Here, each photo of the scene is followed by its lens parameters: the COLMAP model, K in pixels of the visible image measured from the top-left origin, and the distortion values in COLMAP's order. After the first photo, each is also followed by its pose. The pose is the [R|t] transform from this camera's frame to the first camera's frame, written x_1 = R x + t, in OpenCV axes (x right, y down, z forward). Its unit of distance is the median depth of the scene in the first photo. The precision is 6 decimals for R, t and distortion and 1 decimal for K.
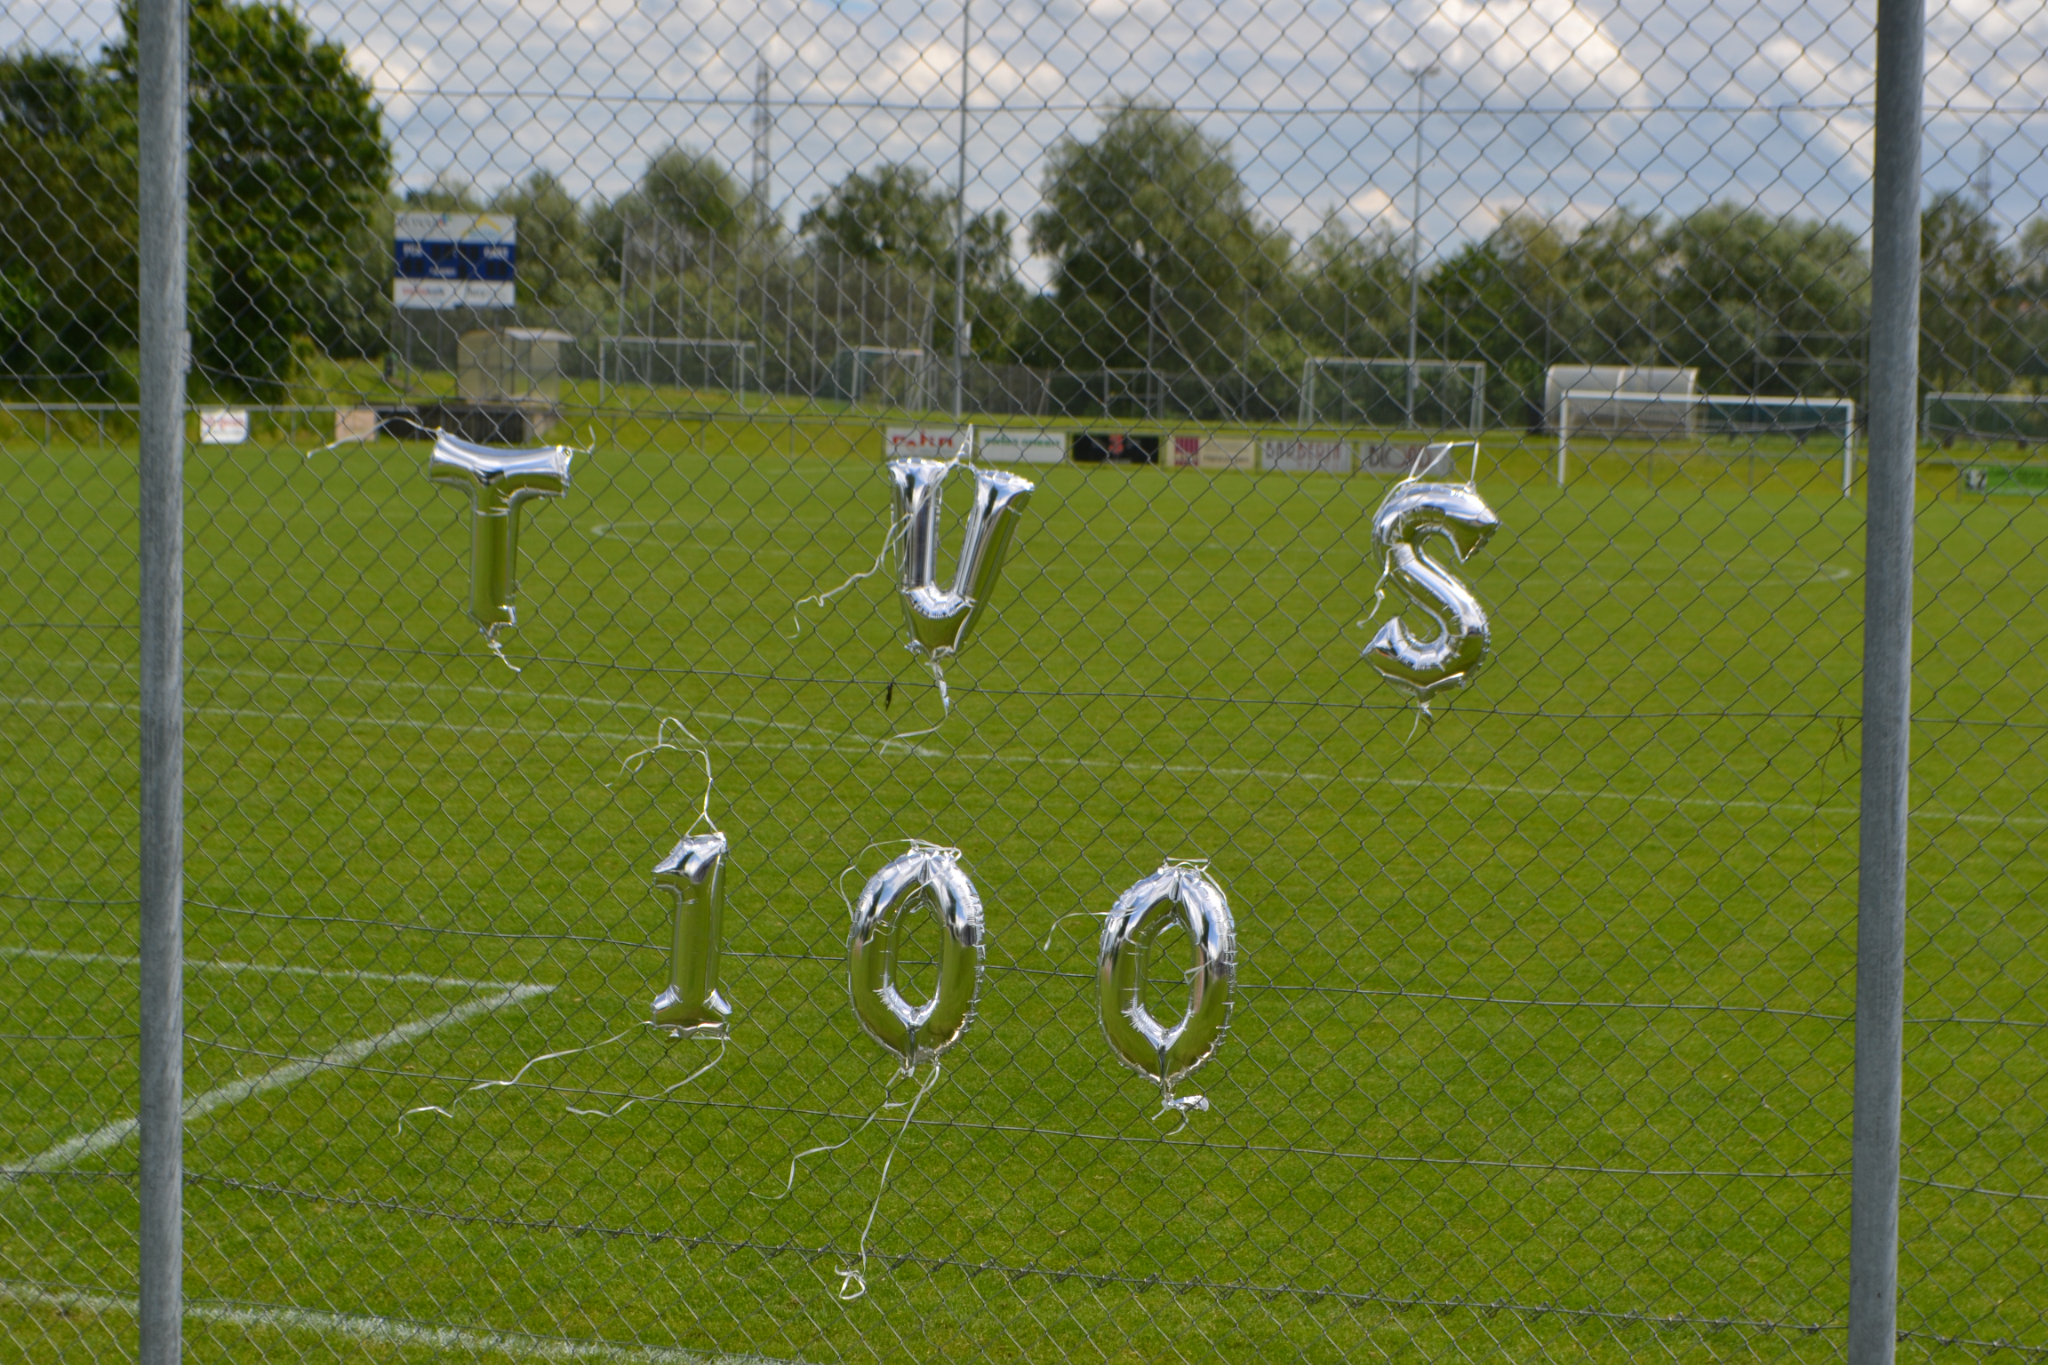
lens RADIAL K [[4439.7, 0, 1024.0], [0, 4439.7, 682.5], [0, 0, 1]] dist [0.006042, 0.028836]
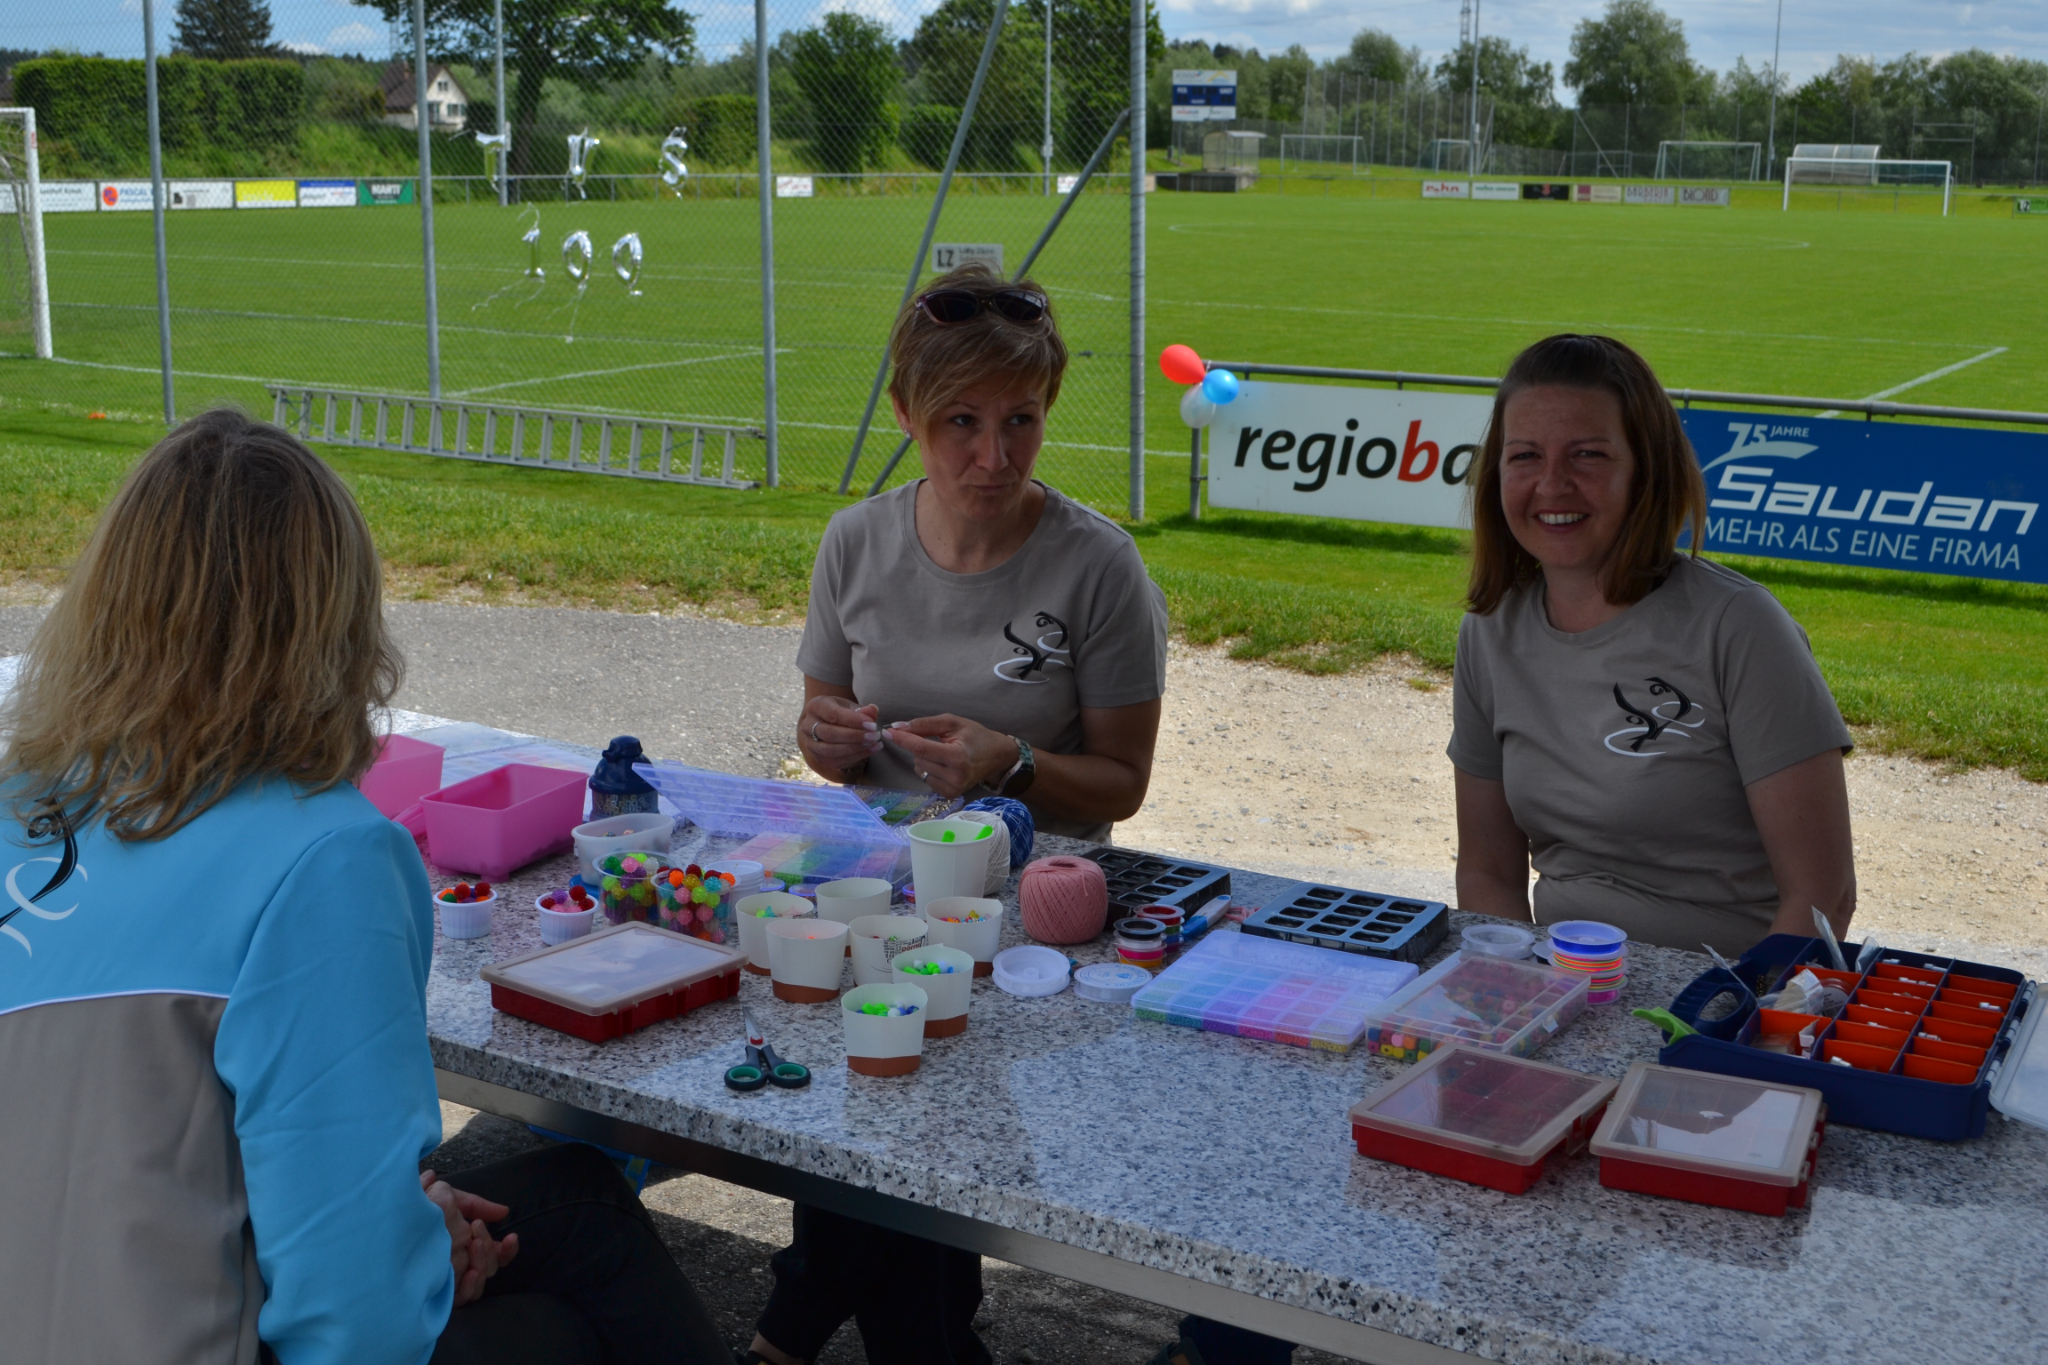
lens RADIAL K [[2475.3, 0, 1024.0], [0, 2475.3, 682.5], [0, 0, 1]] dist [-0.031345, -0.033215]
pose [[0.971352, 0.035159, -0.235029, 0.033346], [-0.002409, 0.990401, 0.138200, 0.004789], [0.237632, -0.133674, 0.962113, -0.041598]]
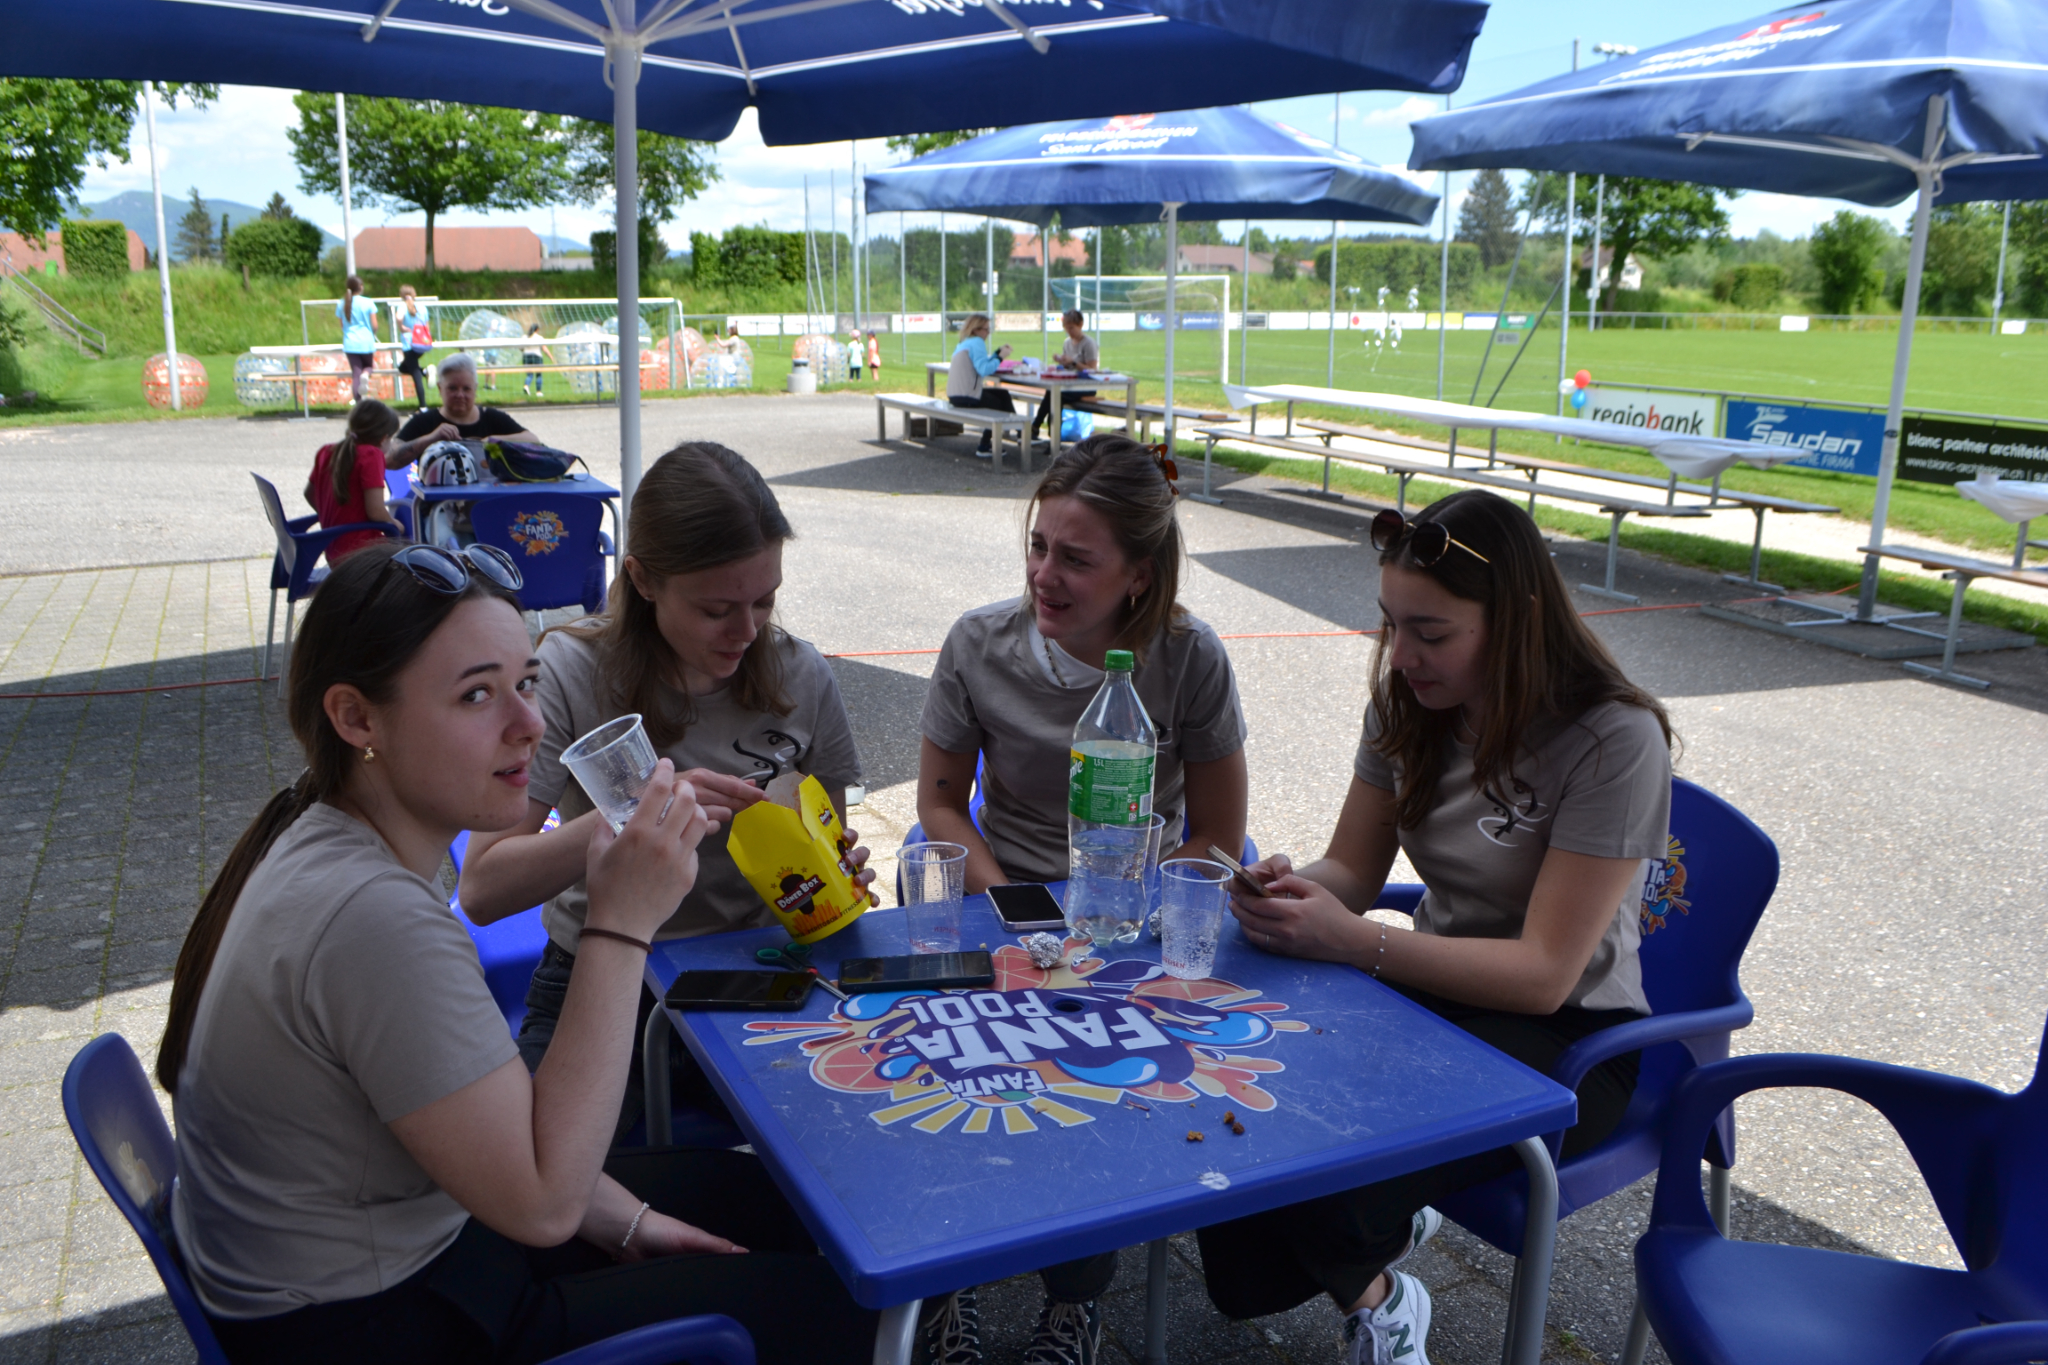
lens RADIAL K [[1643.1, 0, 1024.0], [0, 1643.1, 682.5], [0, 0, 1]] dist [-0.080383, 0.006609]
pose [[0.676092, 0.149752, -0.721439, 0.078612], [-0.036914, 0.984783, 0.169822, 0.008295], [0.735892, -0.088184, 0.671332, -0.077756]]
